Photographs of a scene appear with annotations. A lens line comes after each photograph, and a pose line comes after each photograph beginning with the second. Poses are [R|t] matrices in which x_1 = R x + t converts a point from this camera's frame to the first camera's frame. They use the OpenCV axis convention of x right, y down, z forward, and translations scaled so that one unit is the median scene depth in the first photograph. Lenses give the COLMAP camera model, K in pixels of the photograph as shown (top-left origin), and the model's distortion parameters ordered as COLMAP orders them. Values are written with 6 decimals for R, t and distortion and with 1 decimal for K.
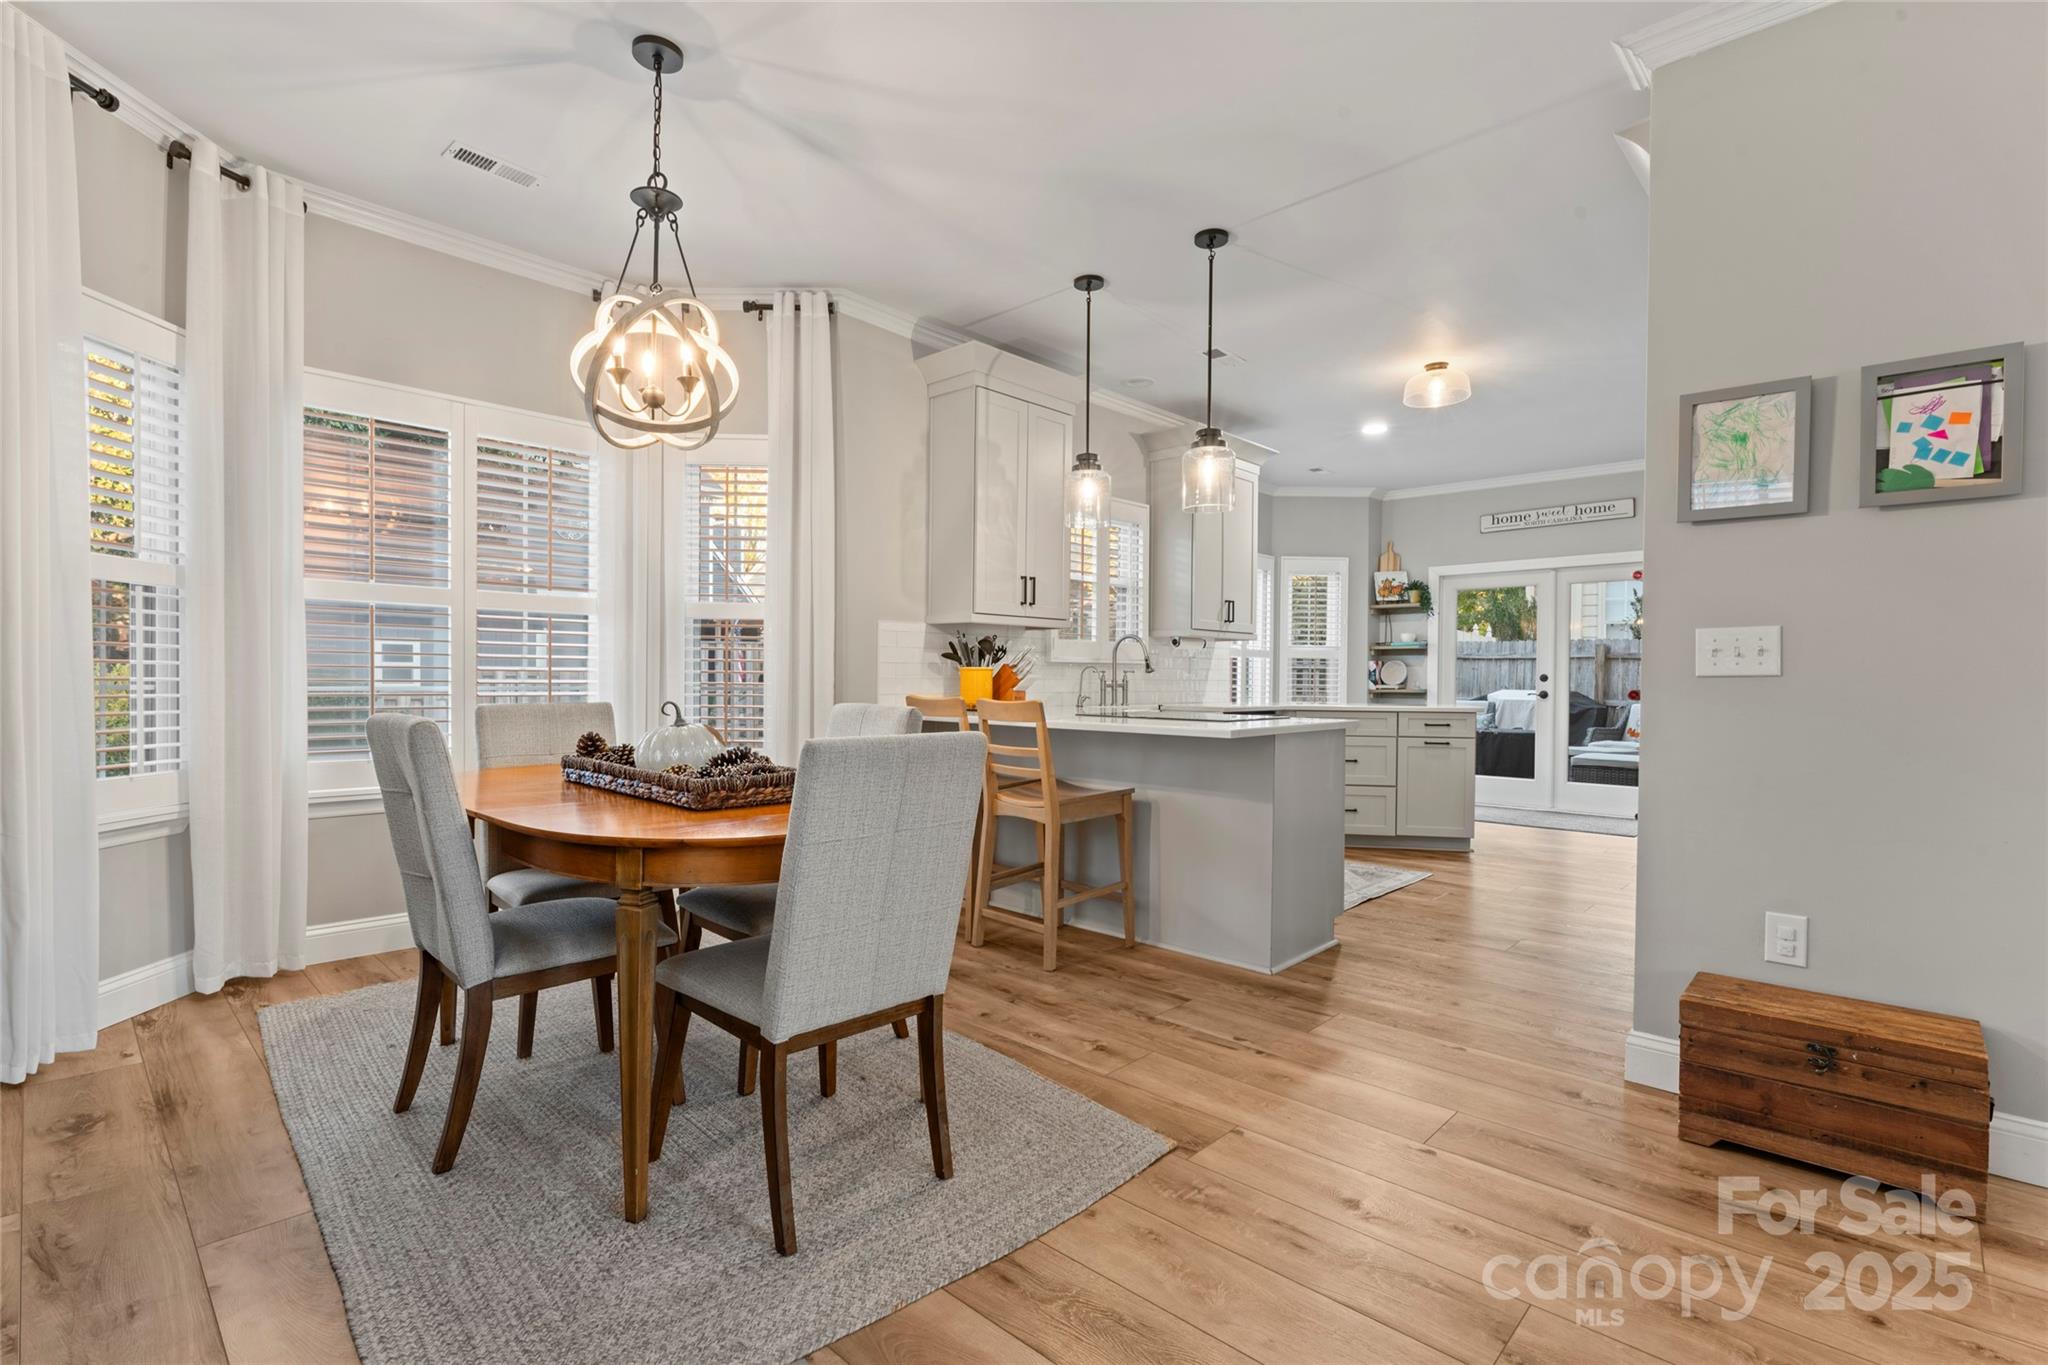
lens RADIAL K [[943.3, 0, 1016.8], [0, 943.3, 690.2], [0, 0, 1]] dist [-0.002454, -0.000188]
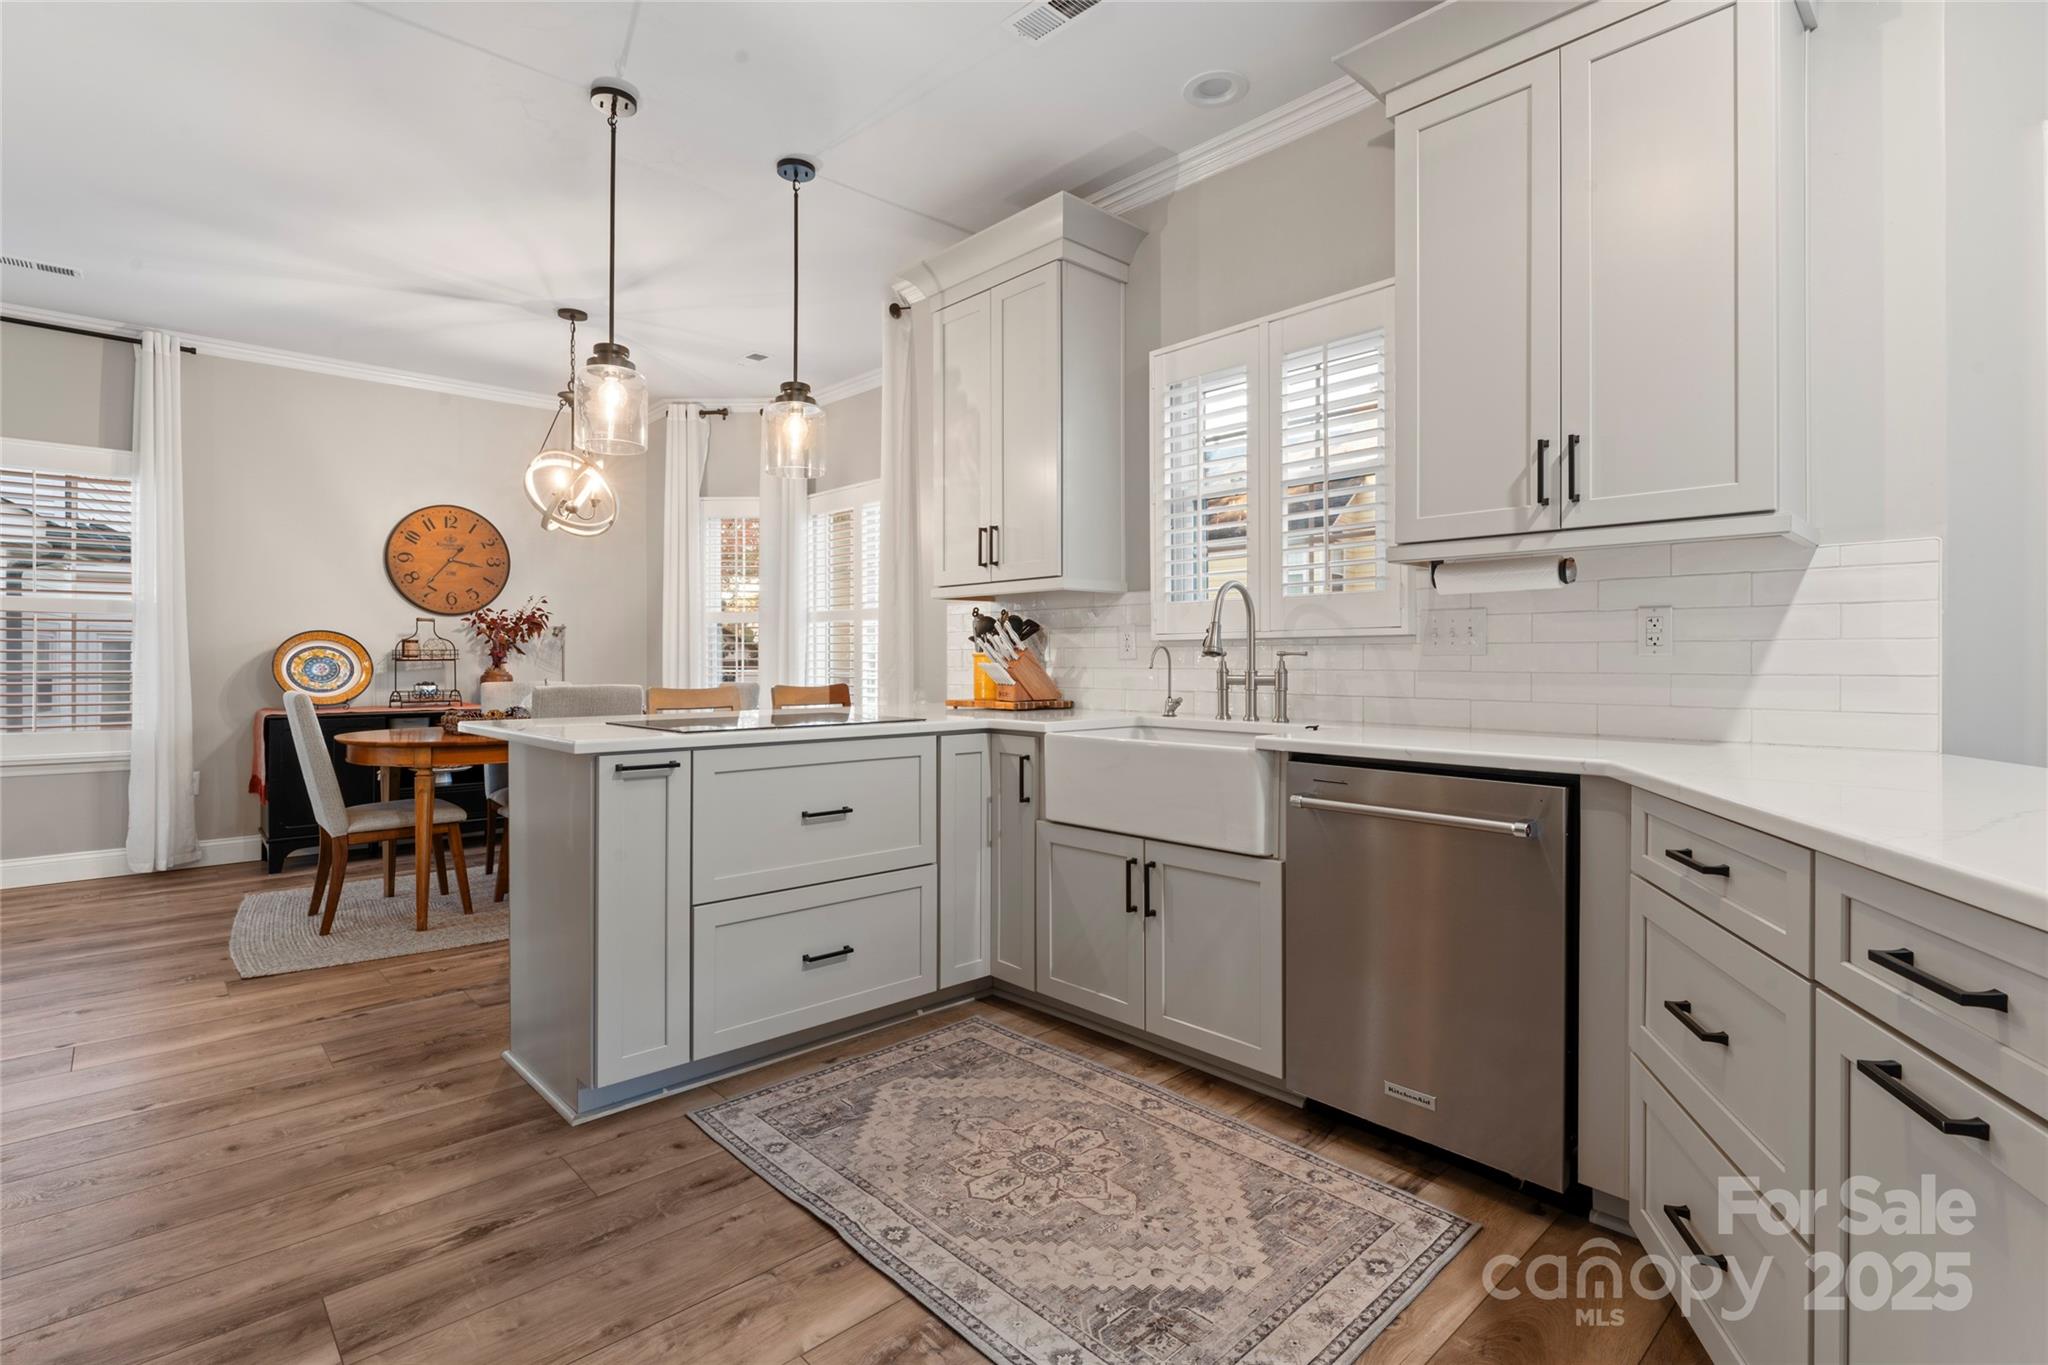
lens RADIAL K [[967.5, 0, 1026.2], [0, 967.5, 663.0], [0, 0, 1]] dist [-0.003180, -0.000055]
pose [[-0.058208, -0.006928, -0.998280, 0.754410], [-0.014920, 0.999870, -0.006070, -0.011793], [0.998193, 0.014542, -0.058304, 1.076017]]
